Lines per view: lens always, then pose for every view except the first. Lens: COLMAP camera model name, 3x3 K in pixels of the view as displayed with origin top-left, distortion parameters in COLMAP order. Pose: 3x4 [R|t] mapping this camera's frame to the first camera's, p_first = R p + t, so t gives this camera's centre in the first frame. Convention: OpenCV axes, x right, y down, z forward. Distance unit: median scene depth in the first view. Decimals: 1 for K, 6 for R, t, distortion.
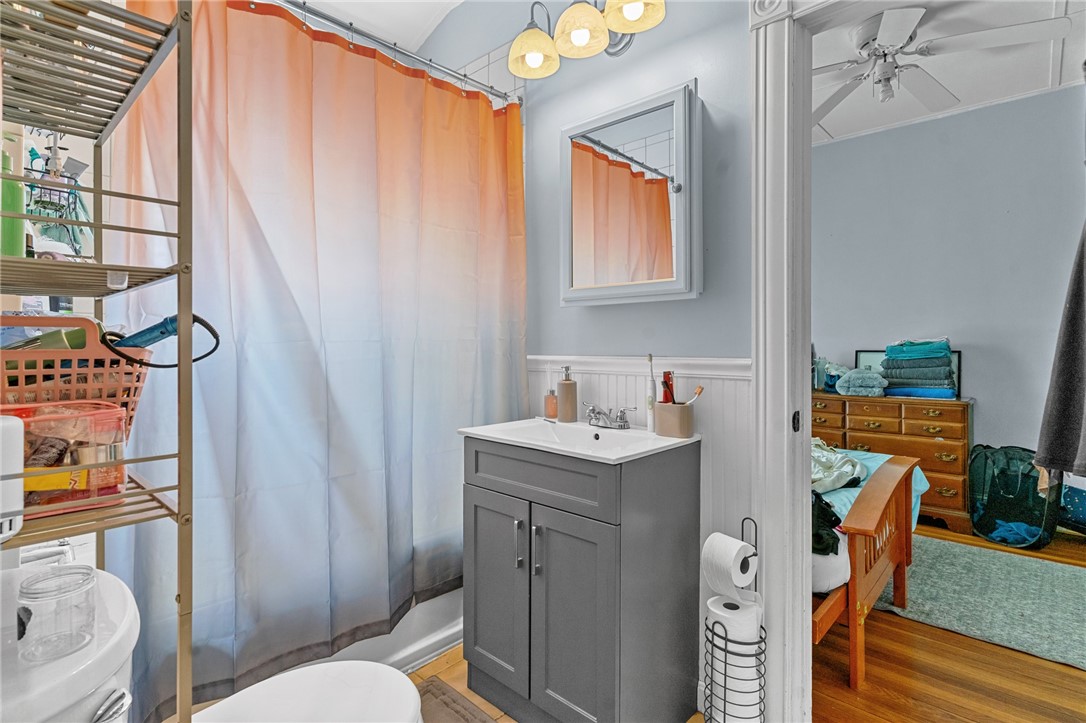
lens RADIAL K [[527.4, 0, 543.8], [0, 527.4, 354.1], [0, 0, 1]] dist [0.005029, -0.000420]
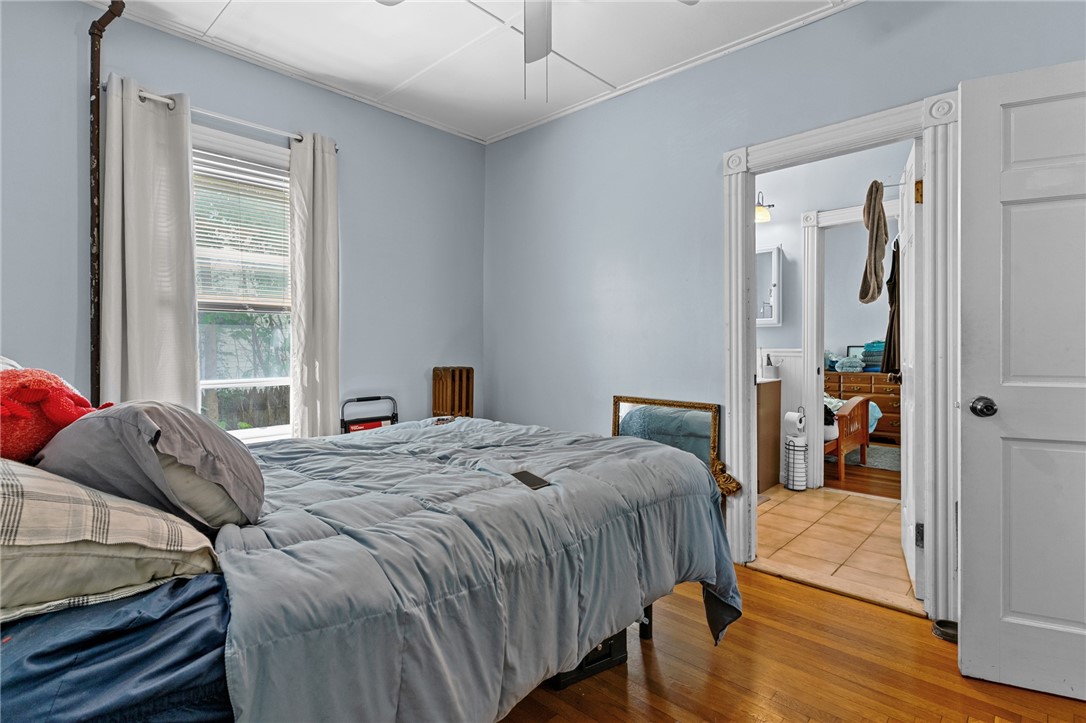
lens RADIAL K [[527.4, 0, 543.8], [0, 527.4, 358.9], [0, 0, 1]] dist [0.005029, -0.000420]
pose [[0.999984, -0.002173, -0.005162, -0.441723], [0.002244, 0.999902, 0.013786, 0.010387], [0.005132, -0.013797, 0.999892, -0.826486]]
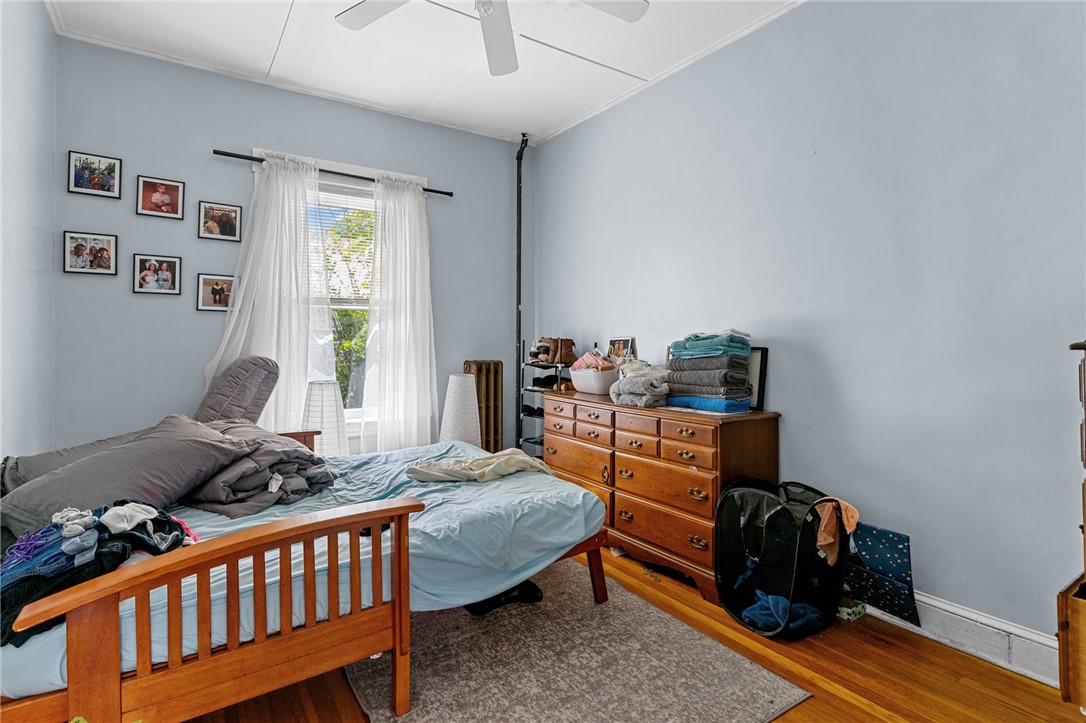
lens RADIAL K [[527.4, 0, 535.8], [0, 527.4, 333.8], [0, 0, 1]] dist [0.005029, -0.000420]
pose [[0.975127, 0.000521, -0.221648, 0.705478], [-0.004400, 0.999846, -0.017007, -0.012871], [0.221605, 0.017559, 0.974978, 0.236737]]
